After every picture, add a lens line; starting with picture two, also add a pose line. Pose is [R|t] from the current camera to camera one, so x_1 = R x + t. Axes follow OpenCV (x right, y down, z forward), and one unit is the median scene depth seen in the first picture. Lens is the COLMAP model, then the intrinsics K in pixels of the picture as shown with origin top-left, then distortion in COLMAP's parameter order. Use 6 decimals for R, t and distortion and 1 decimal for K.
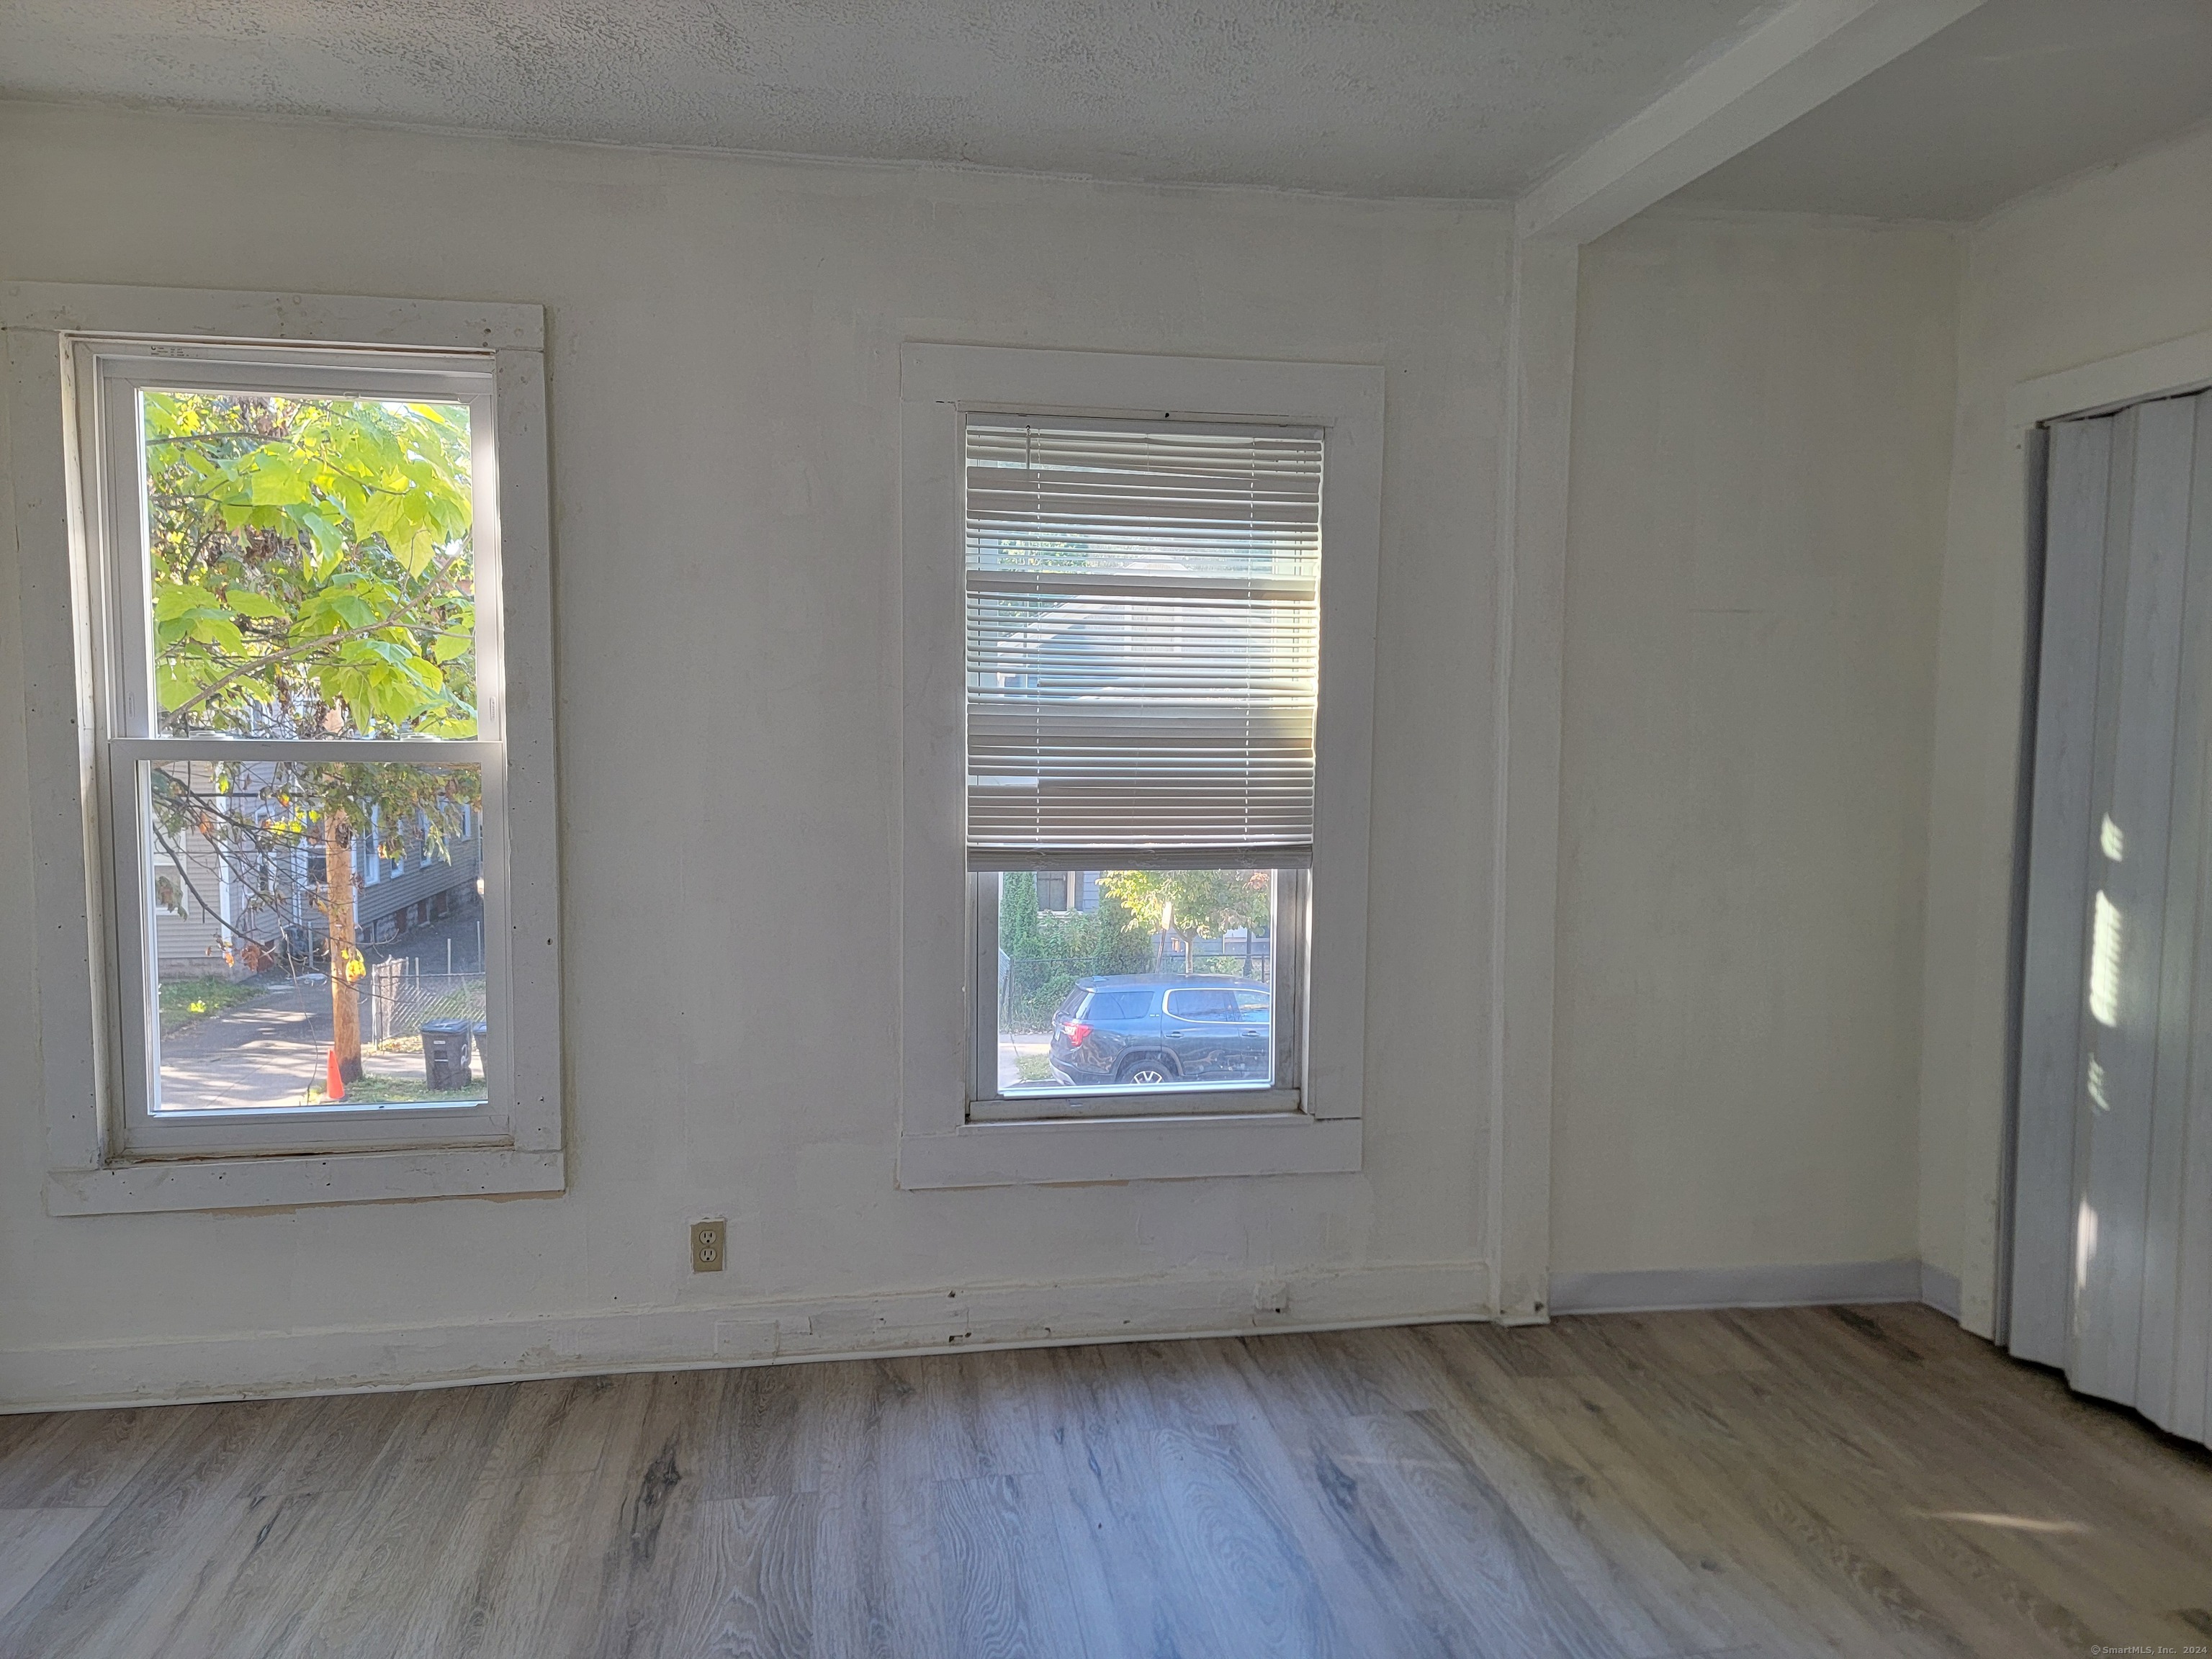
lens RADIAL K [[1532.6, 0, 1107.6], [0, 1532.6, 833.9], [0, 0, 1]] dist [0.006110, 0.001270]
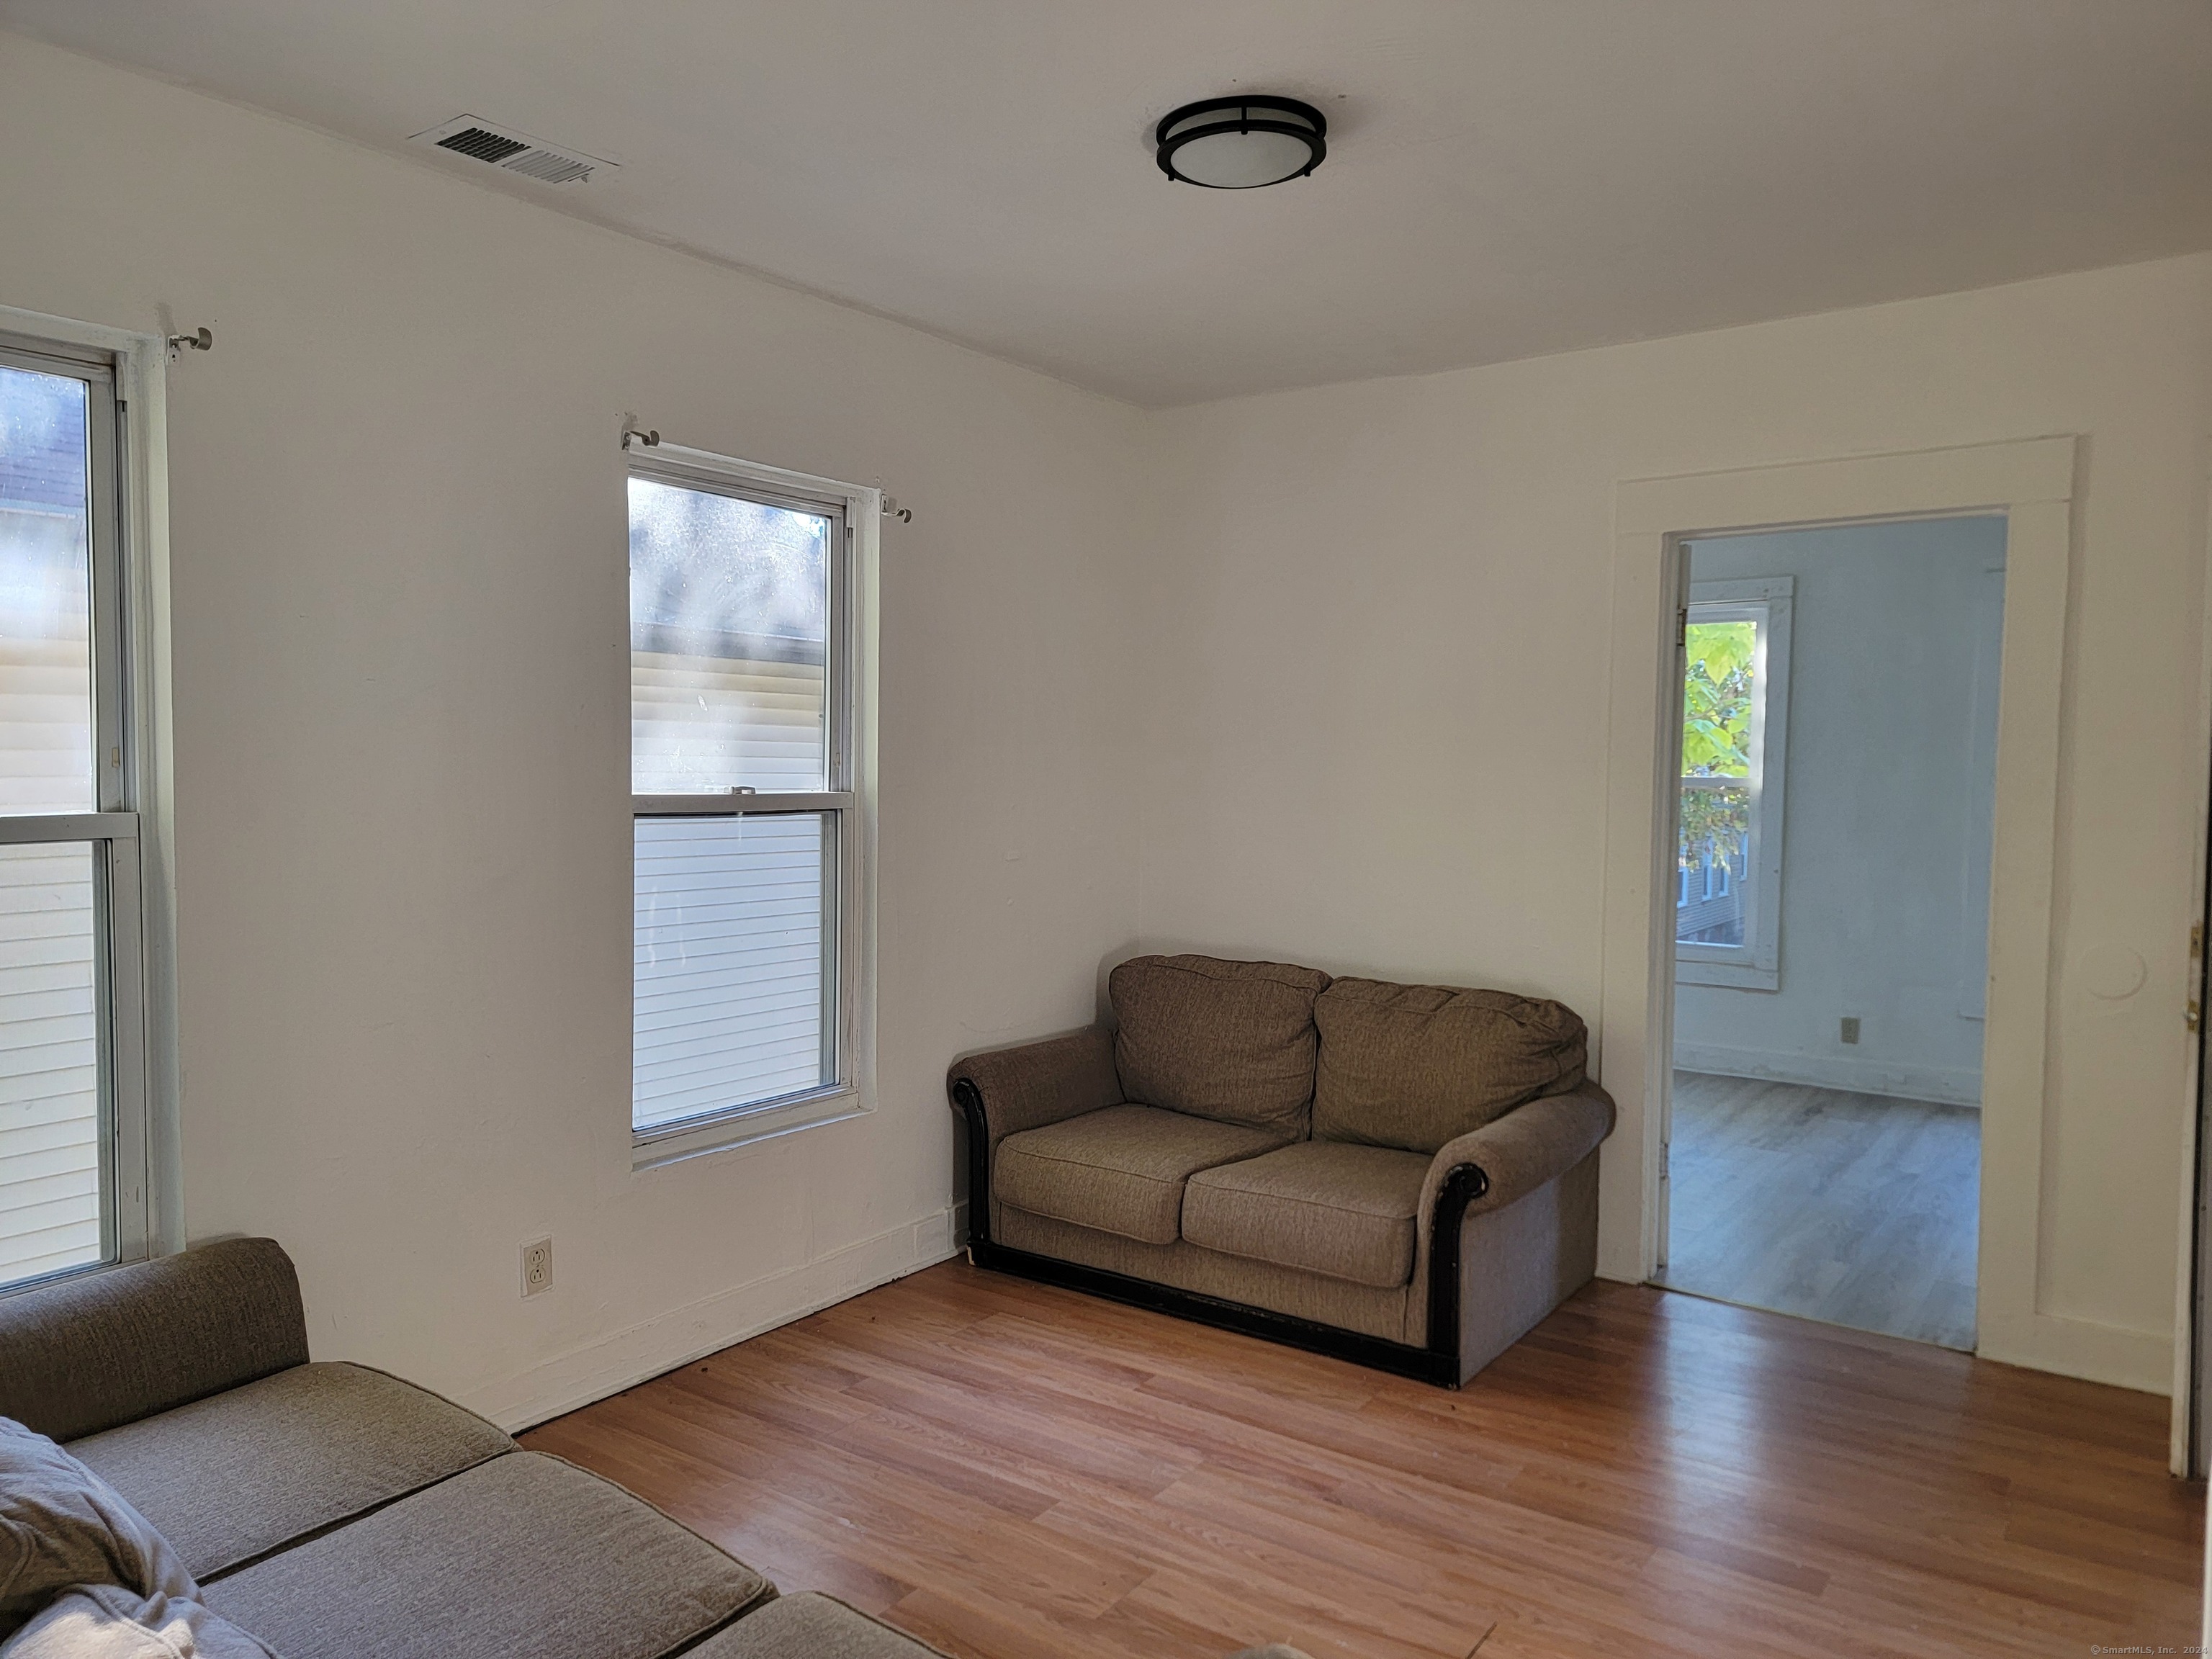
lens RADIAL K [[1532.6, 0, 1106.1], [0, 1532.6, 835.2], [0, 0, 1]] dist [0.006110, 0.001270]
pose [[0.703958, 0.042256, -0.708984, 0.470483], [-0.061911, 0.998080, -0.001987, 0.077566], [0.707538, 0.045293, 0.705222, -1.123728]]
